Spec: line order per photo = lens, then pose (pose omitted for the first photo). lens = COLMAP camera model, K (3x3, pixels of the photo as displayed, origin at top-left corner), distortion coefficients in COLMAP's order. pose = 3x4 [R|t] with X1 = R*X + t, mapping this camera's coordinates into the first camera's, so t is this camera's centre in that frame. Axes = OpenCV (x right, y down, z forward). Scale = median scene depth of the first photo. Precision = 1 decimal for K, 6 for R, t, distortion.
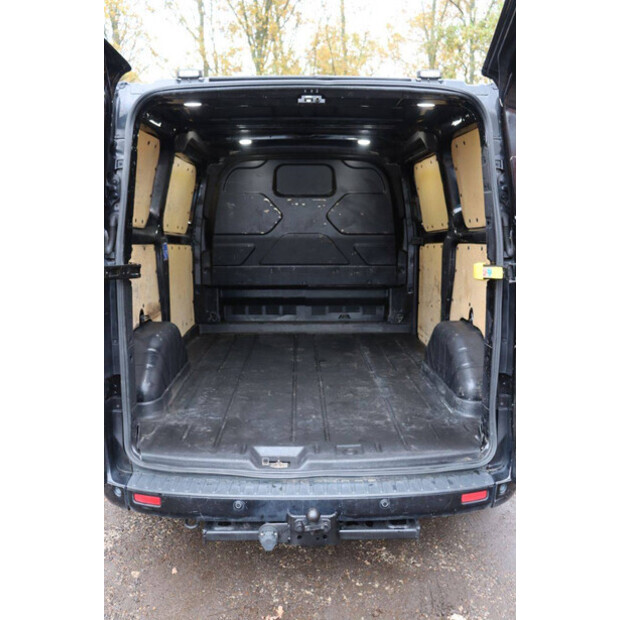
lens RADIAL K [[608.1, 0, 311.2], [0, 608.1, 308.4], [0, 0, 1]] dist [-0.076359, 0.000000]
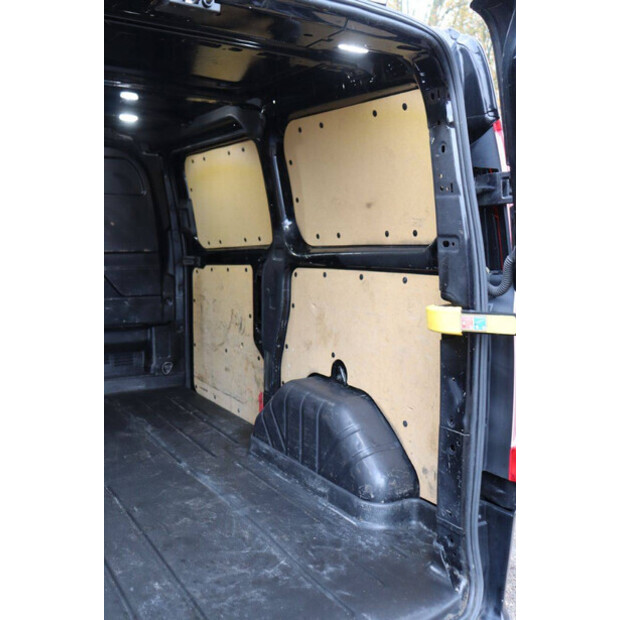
lens RADIAL K [[648.0, 0, 305.6], [0, 648.0, 309.2], [0, 0, 1]] dist [-0.050454, 0.000000]
pose [[0.860401, -0.053690, 0.506782, -0.132778], [0.062989, 0.998014, -0.001209, -0.055359], [-0.505710, 0.032961, 0.862074, 0.328873]]
